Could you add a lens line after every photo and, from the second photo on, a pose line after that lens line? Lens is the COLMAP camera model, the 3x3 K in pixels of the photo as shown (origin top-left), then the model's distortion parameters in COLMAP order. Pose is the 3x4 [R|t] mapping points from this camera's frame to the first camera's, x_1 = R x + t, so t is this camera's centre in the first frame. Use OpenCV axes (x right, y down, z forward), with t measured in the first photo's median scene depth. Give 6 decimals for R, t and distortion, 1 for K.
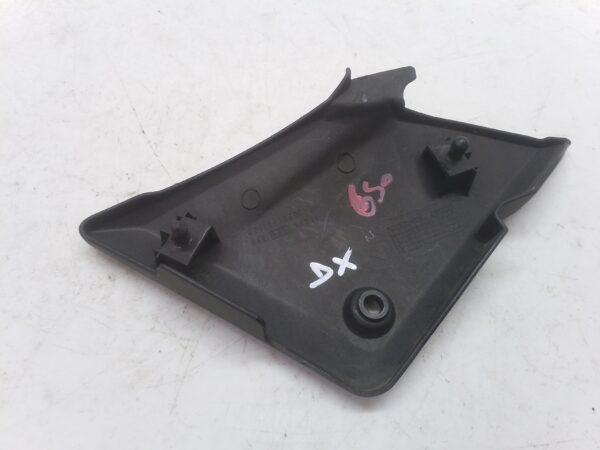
lens RADIAL K [[451.3, 0, 300.0], [0, 451.3, 225.0], [0, 0, 1]] dist [0.052491, -0.089096]
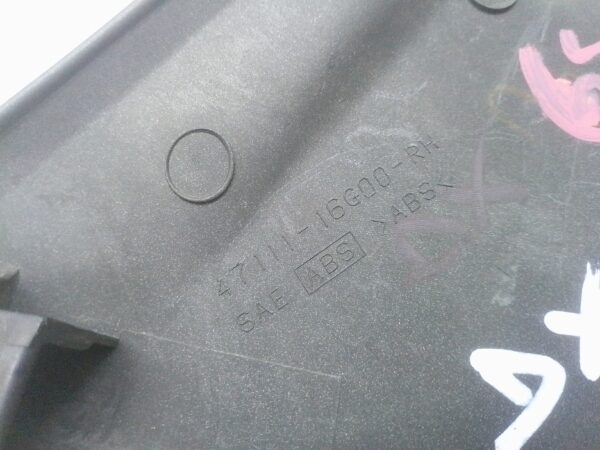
lens RADIAL K [[451.3, 0, 300.0], [0, 451.3, 225.0], [0, 0, 1]] dist [0.052491, -0.089096]
pose [[0.976946, -0.208976, 0.043654, -0.068635], [0.204215, 0.974378, 0.094255, -0.035212], [-0.062232, -0.083167, 0.994591, 0.717024]]
